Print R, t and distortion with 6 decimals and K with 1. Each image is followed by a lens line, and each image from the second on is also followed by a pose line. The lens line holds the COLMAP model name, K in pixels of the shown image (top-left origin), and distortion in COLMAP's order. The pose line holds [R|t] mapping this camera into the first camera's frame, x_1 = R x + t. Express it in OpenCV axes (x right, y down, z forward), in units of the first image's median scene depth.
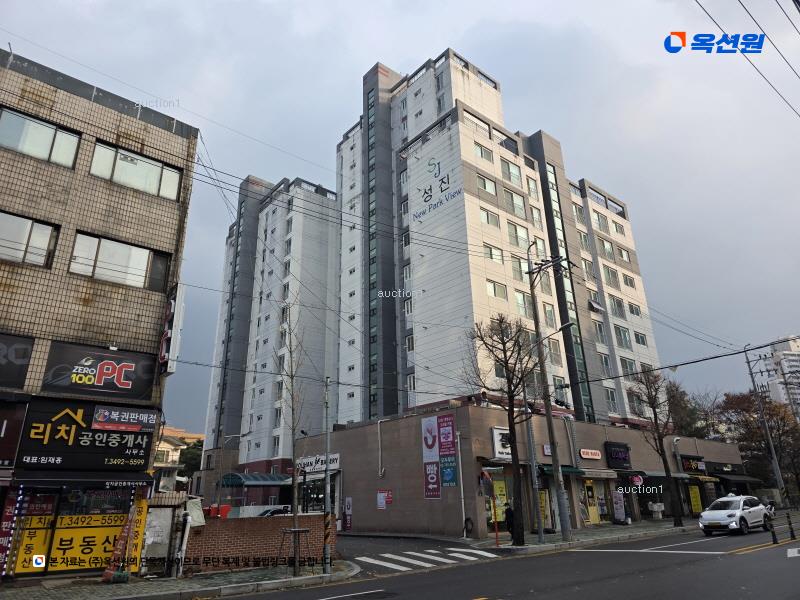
lens RADIAL K [[533.0, 0, 396.6], [0, 533.0, 297.3], [0, 0, 1]] dist [0.042969, 0.000645]
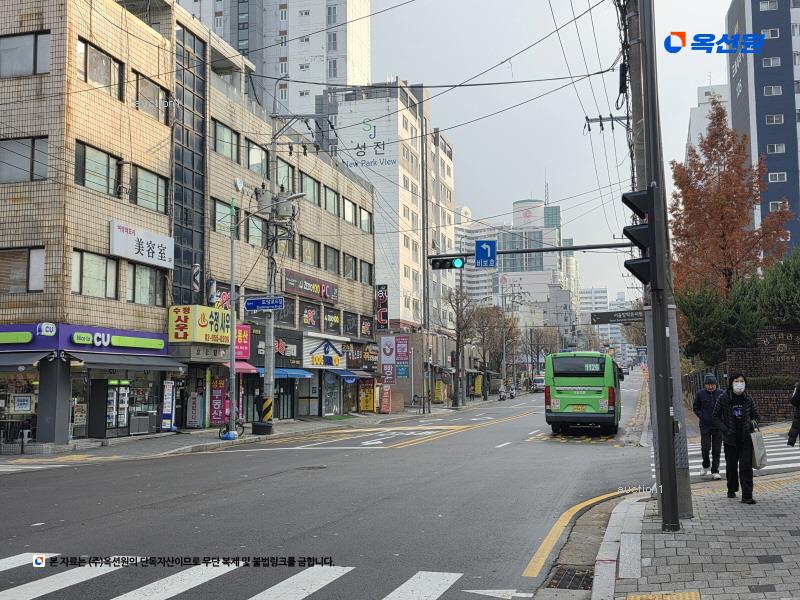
lens RADIAL K [[912.6, 0, 400.8], [0, 912.6, 299.9], [0, 0, 1]] dist [-0.006454, 0.000000]
pose [[0.816123, 0.071722, 0.573410, -0.895605], [-0.222138, 0.954965, 0.196717, -0.255665], [-0.533477, -0.287921, 0.795301, -0.694210]]
